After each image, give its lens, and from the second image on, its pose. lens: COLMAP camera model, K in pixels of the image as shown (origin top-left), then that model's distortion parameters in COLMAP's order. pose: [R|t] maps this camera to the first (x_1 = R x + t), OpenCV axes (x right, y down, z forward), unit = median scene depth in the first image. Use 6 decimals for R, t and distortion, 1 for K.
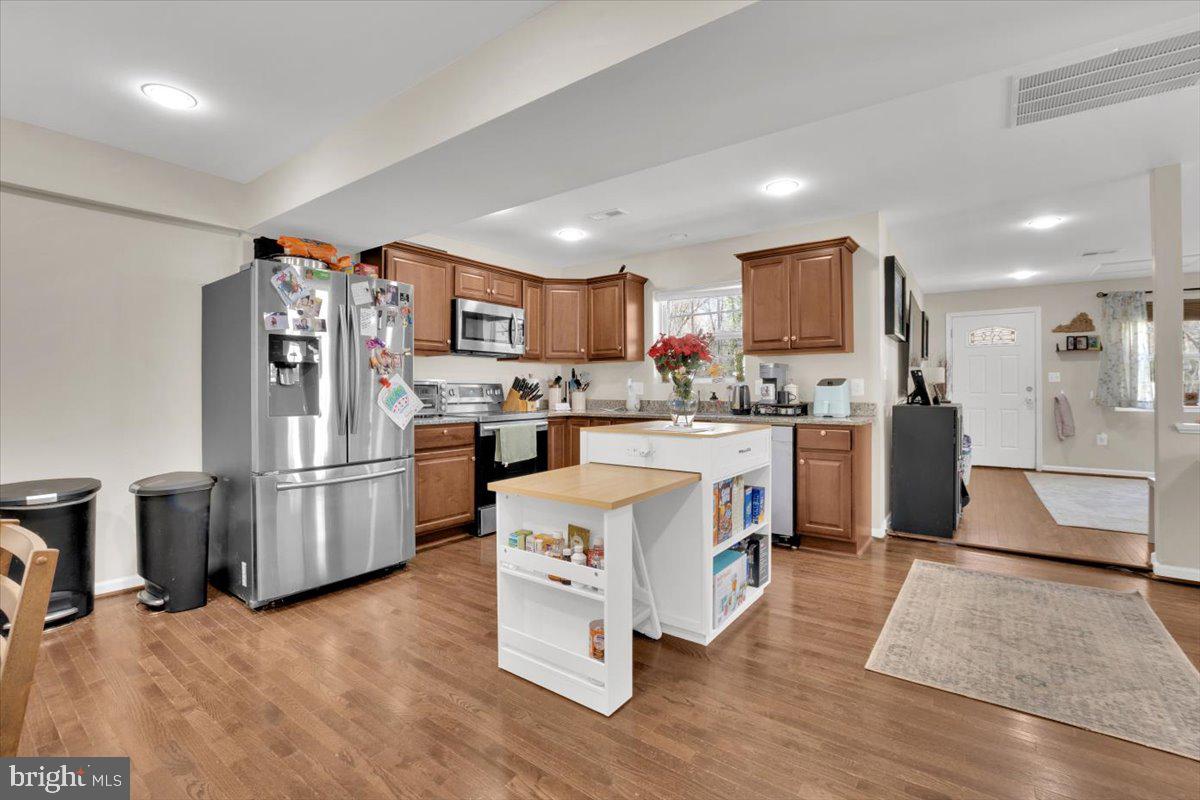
lens RADIAL K [[536.9, 0, 587.7], [0, 536.9, 388.1], [0, 0, 1]] dist [-0.038492, 0.008027]
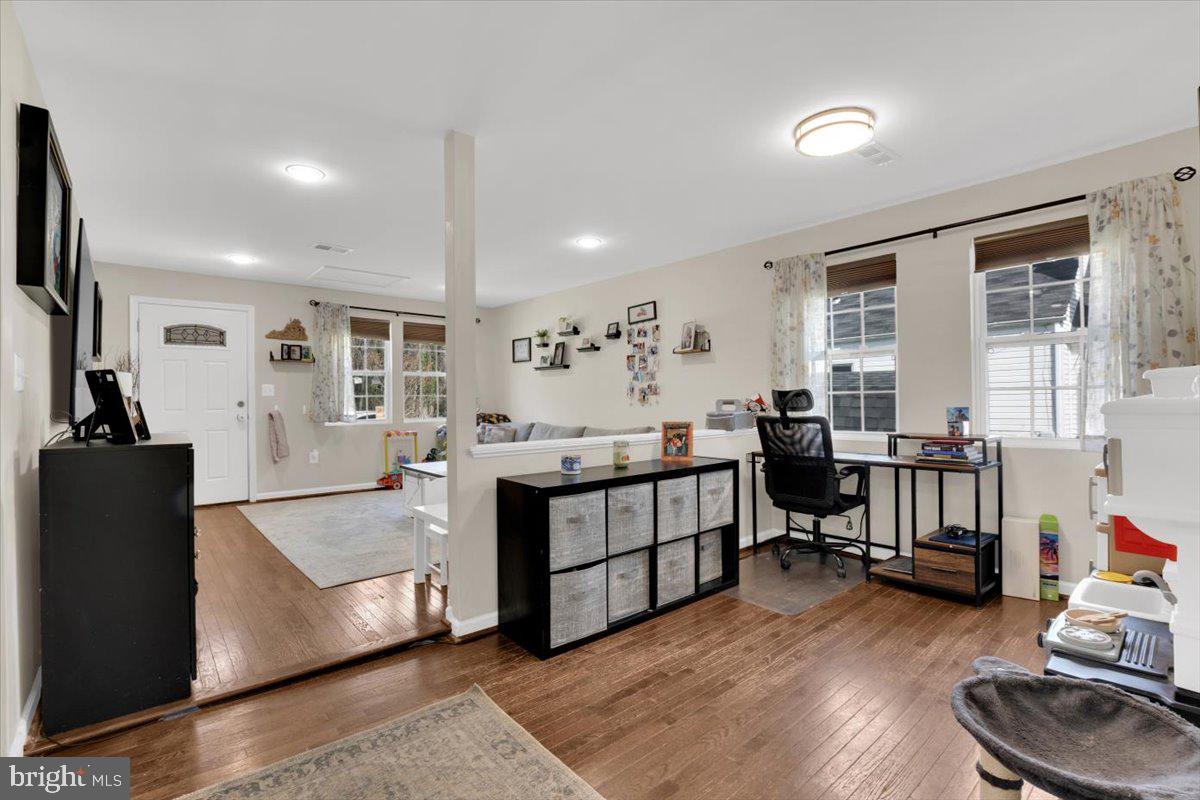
lens RADIAL K [[534.0, 0, 600.0], [0, 534.0, 400.0], [0, 0, 1]] dist [-0.031854, 0.000683]
pose [[0.212522, -0.003149, 0.977151, 0.214035], [0.005924, 0.999981, 0.001934, -0.004070], [-0.977138, 0.005378, 0.212537, 0.378073]]
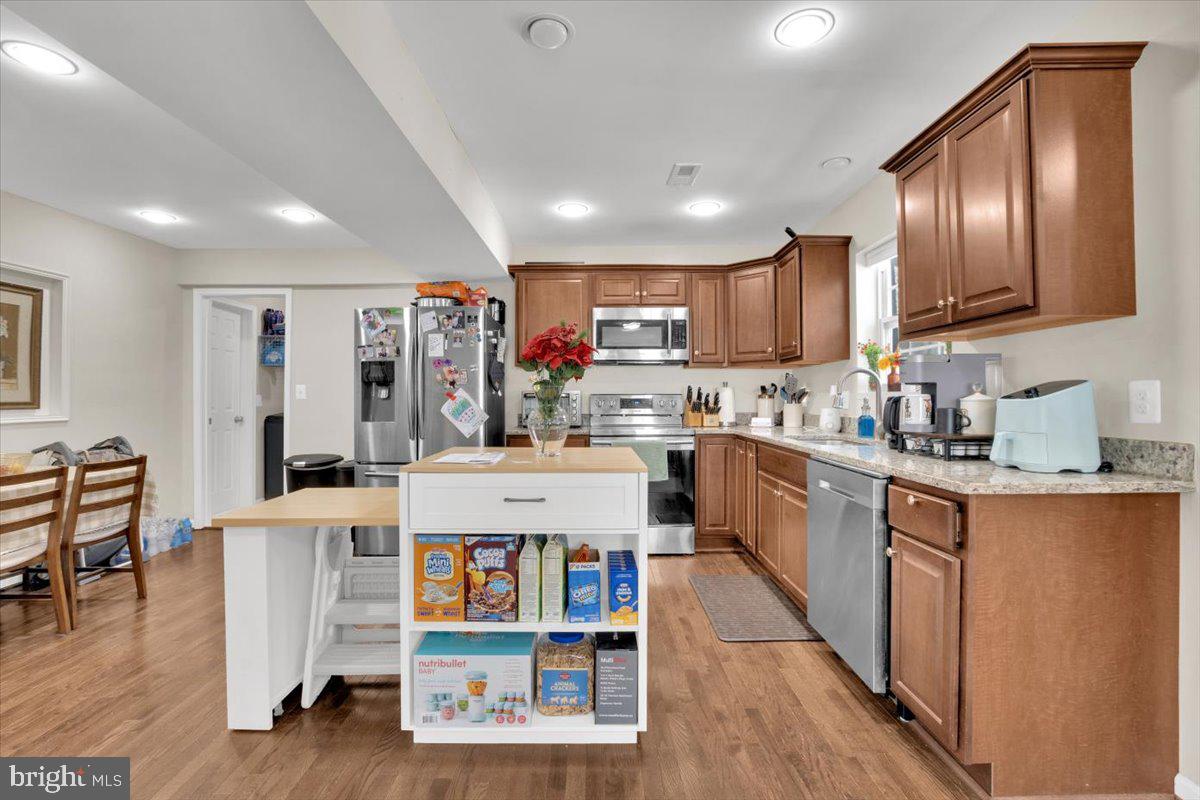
lens RADIAL K [[536.9, 0, 587.7], [0, 536.9, 388.1], [0, 0, 1]] dist [-0.038492, 0.008027]
pose [[0.593830, -0.013834, -0.804471, 0.468213], [0.005317, 0.999898, -0.013270, -0.007125], [0.804573, 0.003603, 0.593843, 0.354200]]
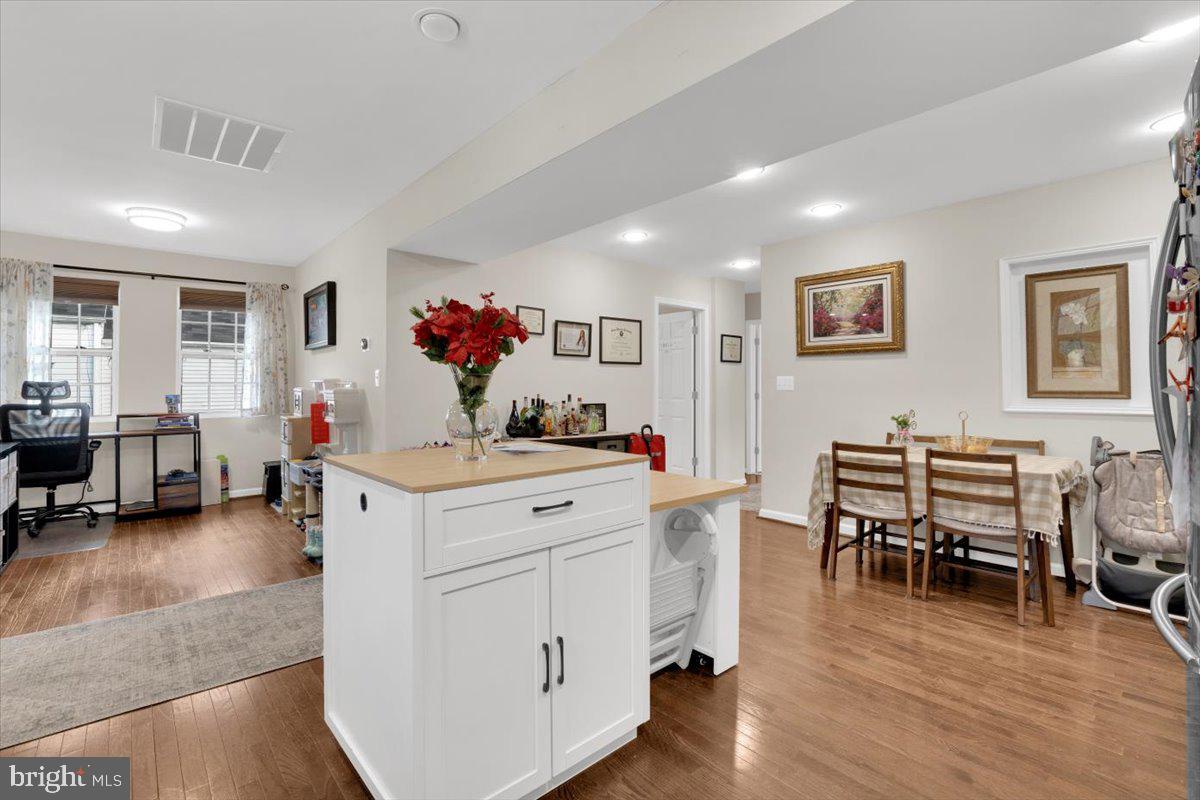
lens RADIAL K [[536.9, 0, 587.7], [0, 536.9, 388.1], [0, 0, 1]] dist [-0.038492, 0.008027]
pose [[-0.980214, -0.001347, 0.197938, -0.036800], [-0.001219, 0.999999, 0.000770, -0.005679], [-0.197938, 0.000513, -0.980214, 0.913779]]
